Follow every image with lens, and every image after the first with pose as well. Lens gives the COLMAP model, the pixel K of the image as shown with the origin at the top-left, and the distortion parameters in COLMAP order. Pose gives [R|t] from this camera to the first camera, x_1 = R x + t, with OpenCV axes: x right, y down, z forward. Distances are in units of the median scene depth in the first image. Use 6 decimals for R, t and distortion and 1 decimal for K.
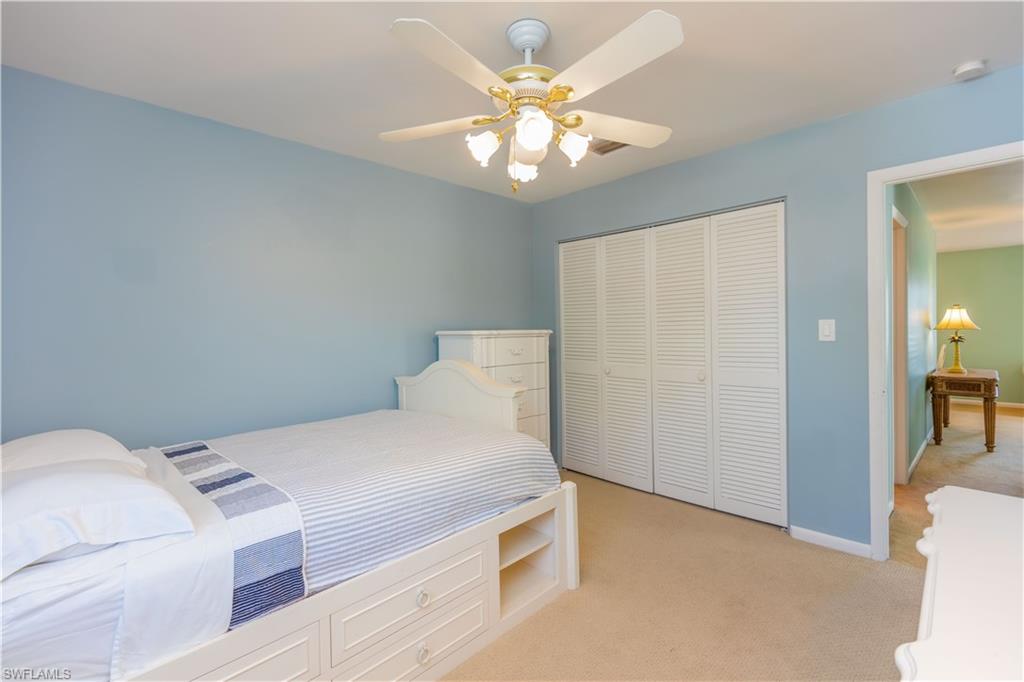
lens RADIAL K [[456.1, 0, 514.1], [0, 456.1, 326.2], [0, 0, 1]] dist [-0.000328, -0.000244]
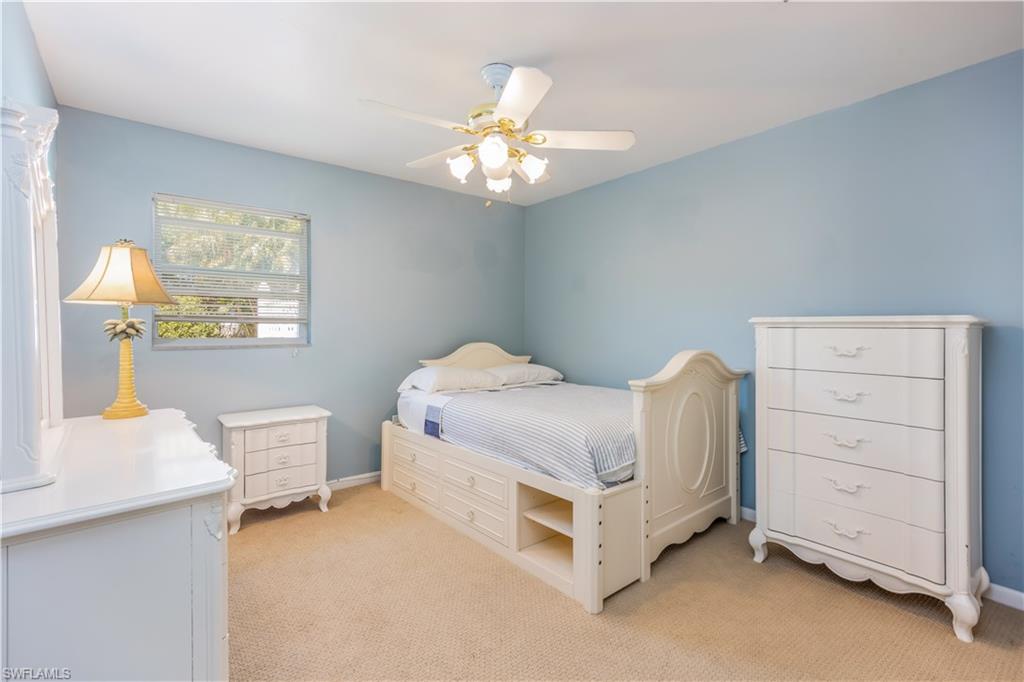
lens RADIAL K [[456.1, 0, 514.1], [0, 456.1, 326.2], [0, 0, 1]] dist [-0.000328, -0.000244]
pose [[-0.084173, 0.009244, -0.996408, 0.916246], [0.000371, 0.999957, 0.009246, 0.021977], [0.996451, 0.000409, -0.084172, 0.847470]]
